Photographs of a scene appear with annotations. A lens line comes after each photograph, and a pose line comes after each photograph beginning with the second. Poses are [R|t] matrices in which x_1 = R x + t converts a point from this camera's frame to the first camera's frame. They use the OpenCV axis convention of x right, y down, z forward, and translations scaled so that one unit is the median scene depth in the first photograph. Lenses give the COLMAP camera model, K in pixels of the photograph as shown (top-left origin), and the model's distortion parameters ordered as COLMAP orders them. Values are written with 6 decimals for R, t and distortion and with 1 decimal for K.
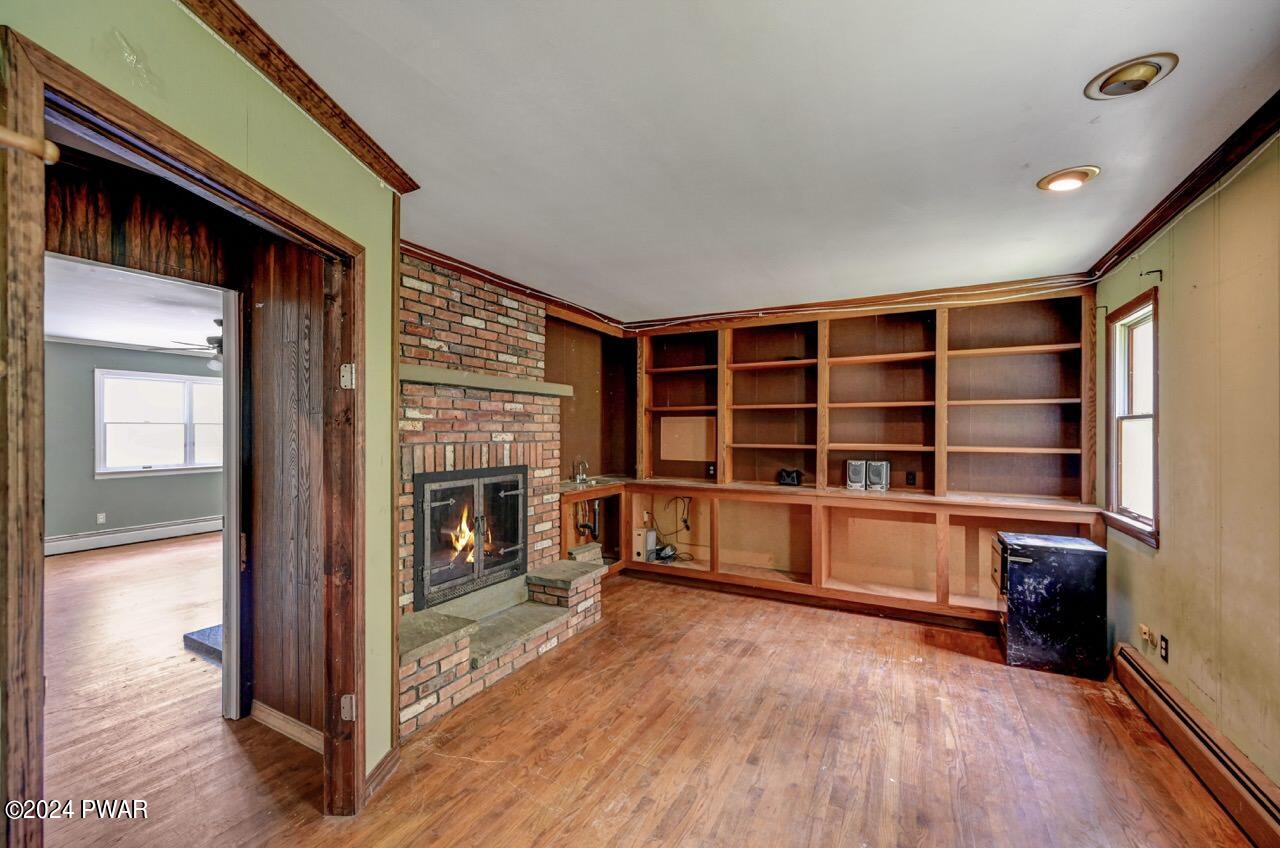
lens RADIAL K [[510.9, 0, 643.7], [0, 510.9, 431.8], [0, 0, 1]] dist [-0.005889, 0.001265]
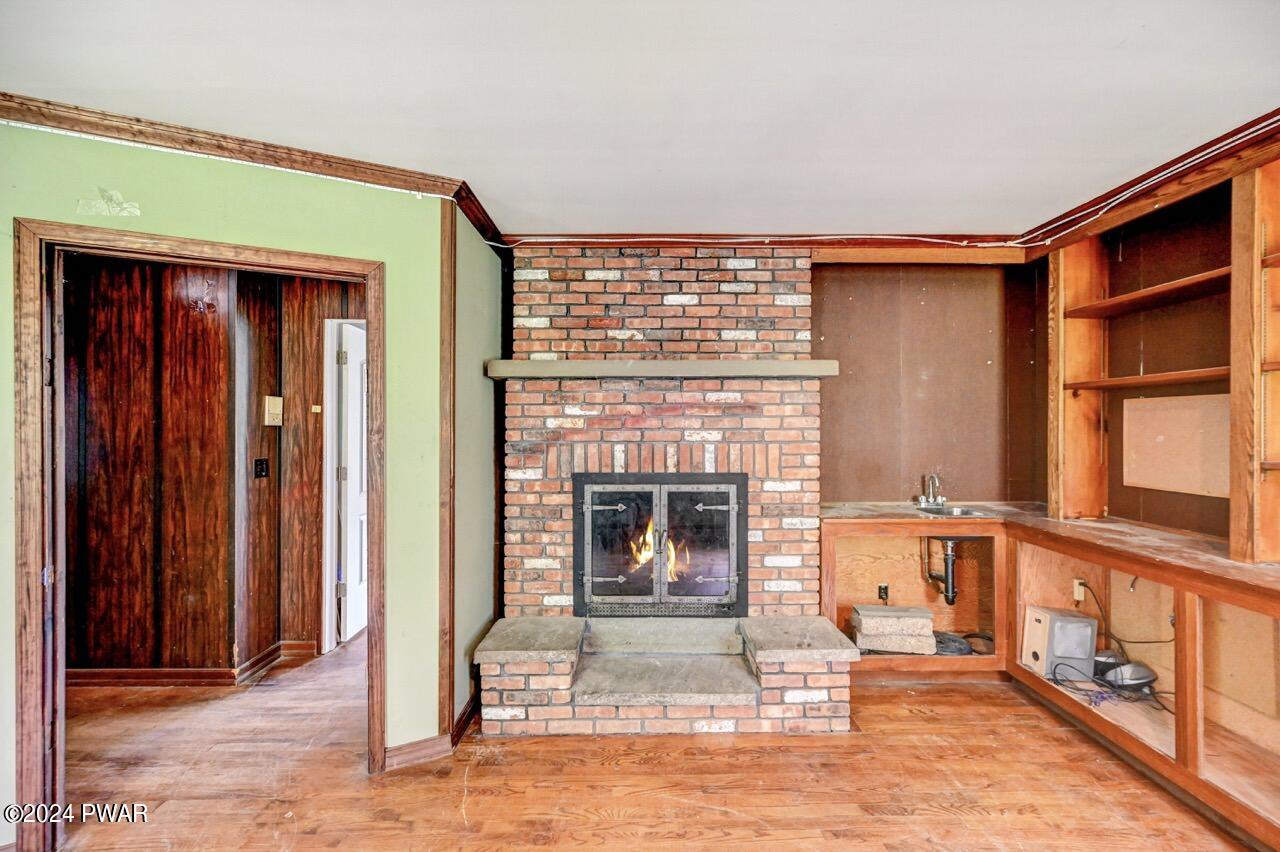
lens RADIAL K [[510.9, 0, 643.5], [0, 510.9, 425.1], [0, 0, 1]] dist [-0.005889, 0.001265]
pose [[0.472876, -0.004823, -0.881116, 0.371538], [0.001212, 0.999988, -0.004823, -0.002425], [0.881128, 0.001213, 0.472876, 0.528859]]
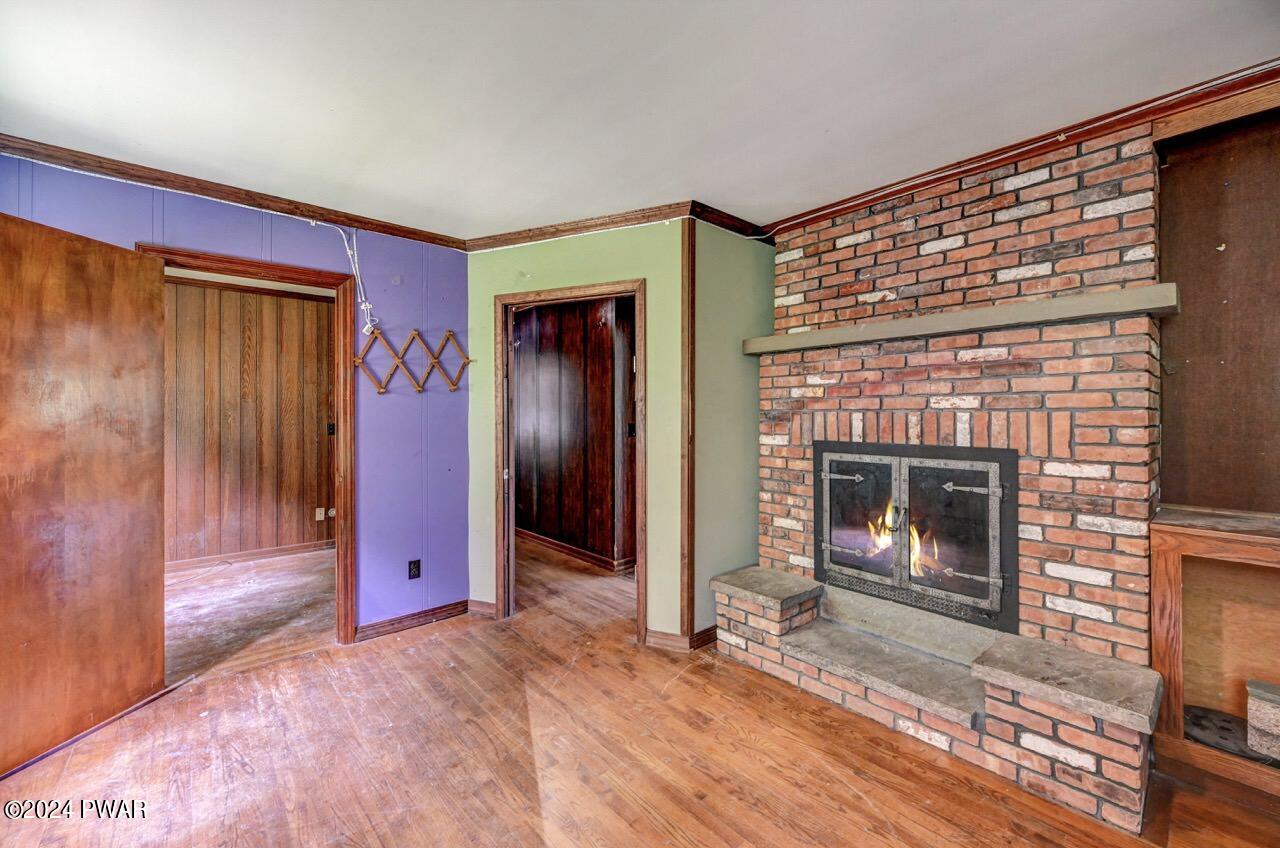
lens RADIAL K [[510.9, 0, 643.7], [0, 510.9, 413.7], [0, 0, 1]] dist [-0.005889, 0.001265]
pose [[-0.350378, -0.001854, -0.936606, 0.479765], [-0.000097, 0.999998, -0.001943, 0.025912], [0.936608, -0.000590, -0.350378, 0.831752]]
